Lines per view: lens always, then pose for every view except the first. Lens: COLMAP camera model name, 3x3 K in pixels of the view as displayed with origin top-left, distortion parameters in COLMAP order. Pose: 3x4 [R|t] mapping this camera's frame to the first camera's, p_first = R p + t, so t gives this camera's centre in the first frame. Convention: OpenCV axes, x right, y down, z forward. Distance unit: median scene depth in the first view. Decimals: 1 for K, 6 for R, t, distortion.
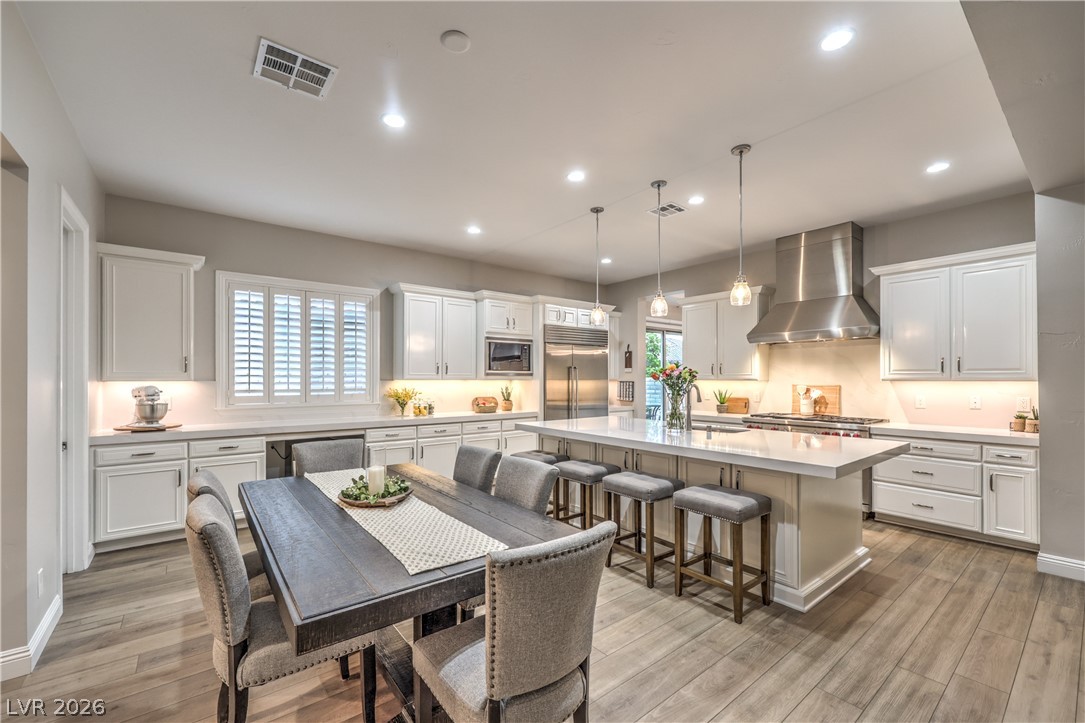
lens RADIAL K [[443.6, 0, 538.0], [0, 443.6, 378.7], [0, 0, 1]] dist [0.000142, 0.000244]
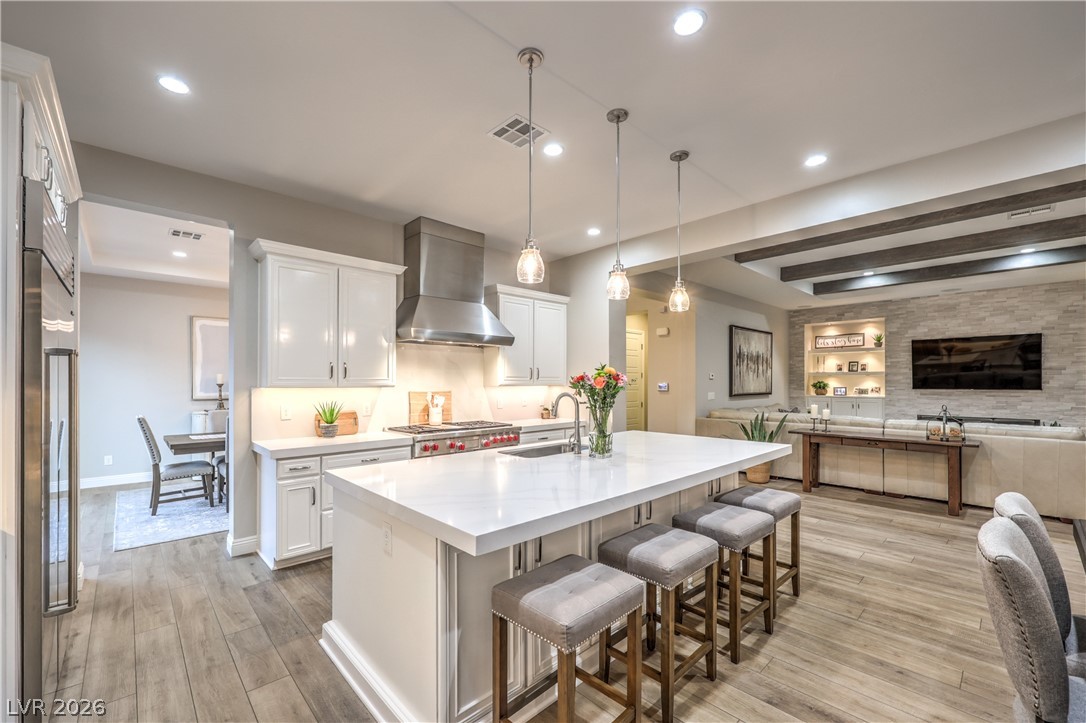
lens RADIAL K [[444.0, 0, 538.5], [0, 444.0, 378.8], [0, 0, 1]] dist [0.000142, 0.000244]
pose [[-0.087915, 0.008578, 0.996091, -0.348987], [0.002951, 0.999961, -0.008350, -0.005255], [-0.996124, 0.002205, -0.087937, 0.950601]]
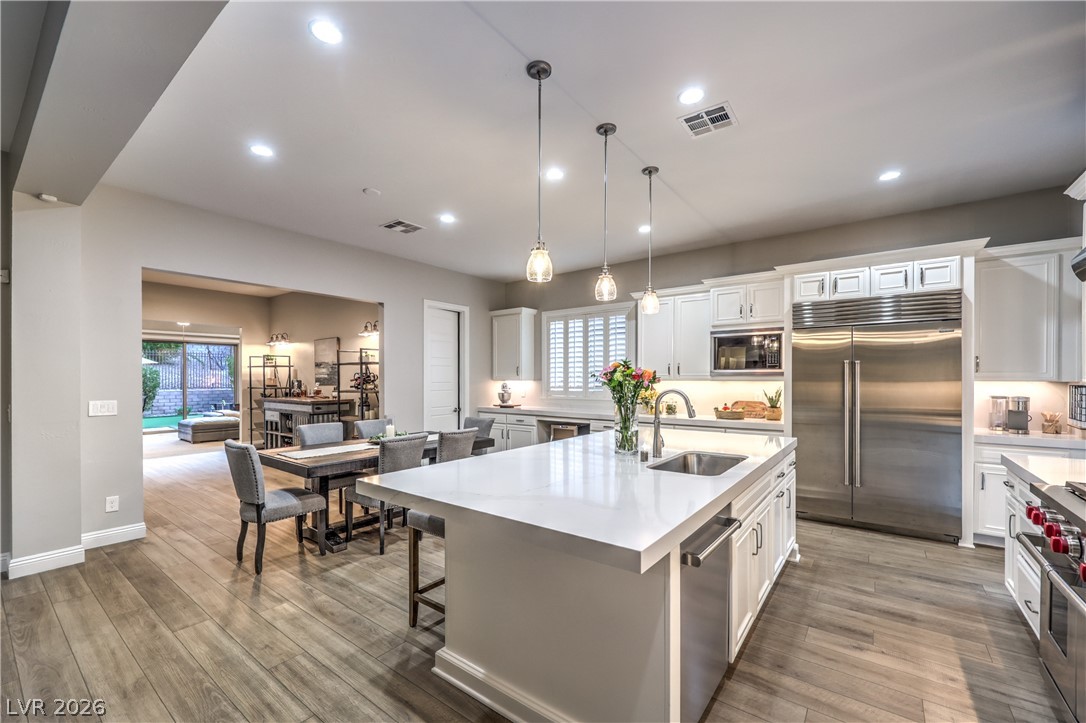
lens RADIAL K [[444.0, 0, 538.5], [0, 444.0, 378.8], [0, 0, 1]] dist [0.000142, 0.000244]
pose [[0.251126, 0.001232, -0.967954, 0.797250], [0.001138, 0.999998, 0.001568, -0.003759], [0.967954, -0.001495, 0.251124, 0.548373]]
